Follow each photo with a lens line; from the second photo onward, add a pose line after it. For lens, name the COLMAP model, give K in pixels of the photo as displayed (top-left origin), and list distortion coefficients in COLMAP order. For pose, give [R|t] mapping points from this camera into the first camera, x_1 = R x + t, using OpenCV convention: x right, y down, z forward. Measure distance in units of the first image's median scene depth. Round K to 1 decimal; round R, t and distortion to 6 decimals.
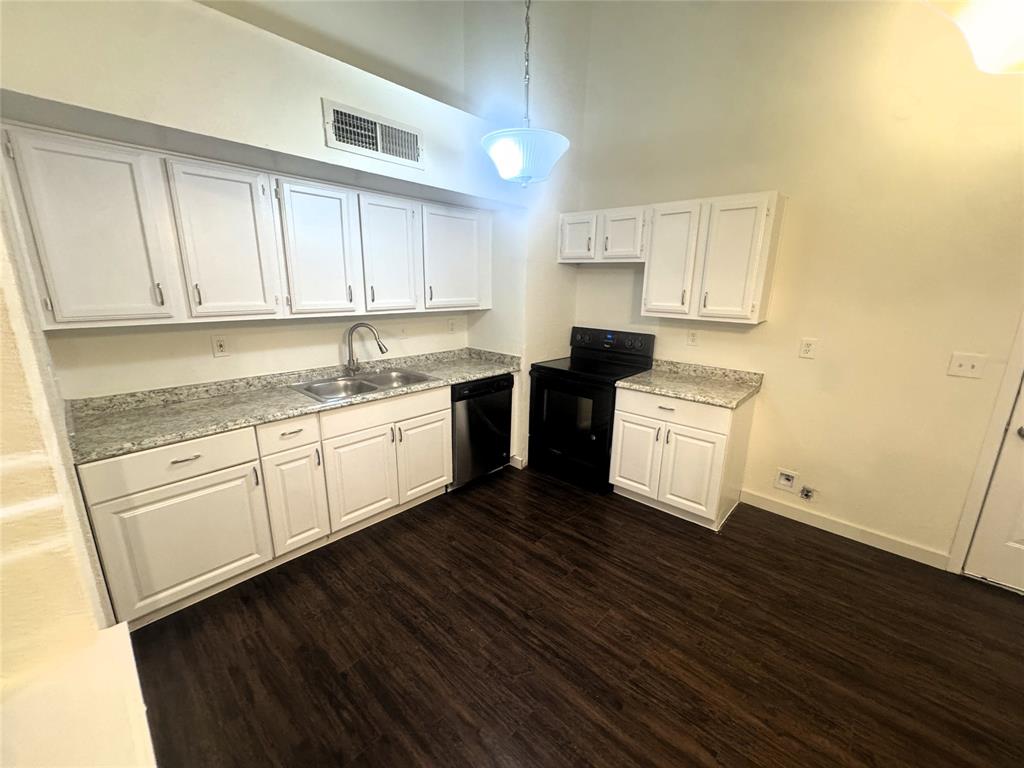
lens RADIAL K [[409.1, 0, 514.4], [0, 409.1, 384.5], [0, 0, 1]] dist [-0.003001, 0.000784]
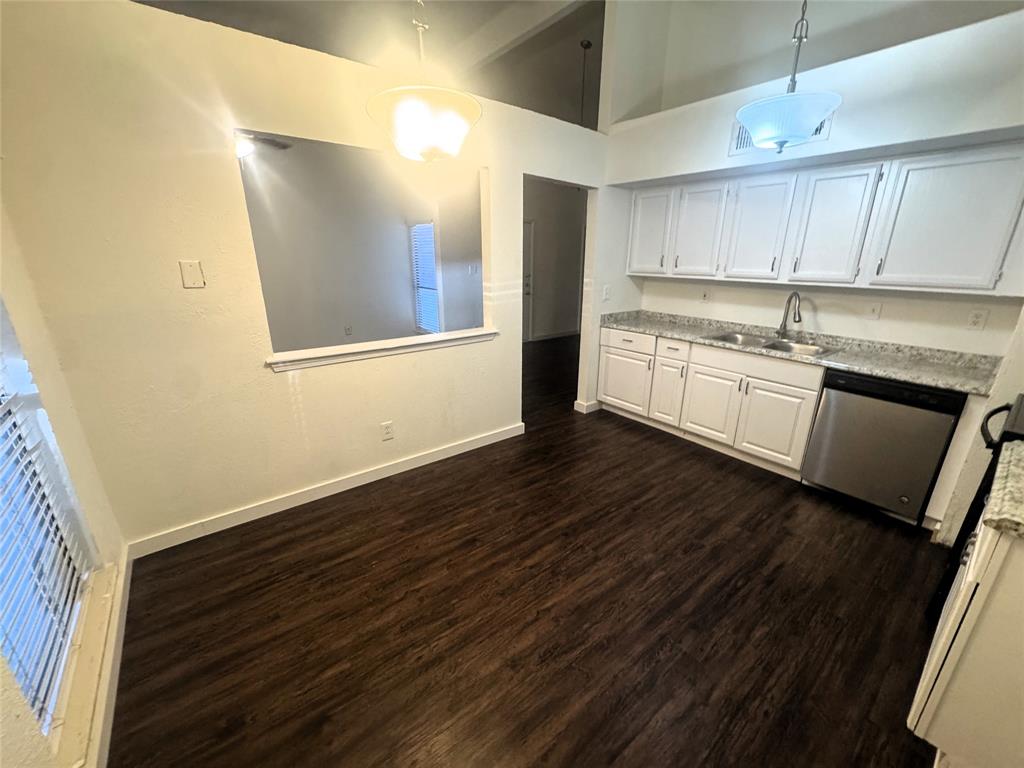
lens RADIAL K [[409.1, 0, 508.8], [0, 409.1, 384.7], [0, 0, 1]] dist [-0.003001, 0.000784]
pose [[-0.173332, 0.274997, -0.945692, 1.118003], [-0.255126, 0.914911, 0.312807, -0.090090], [0.951245, 0.295490, -0.088425, 0.561598]]
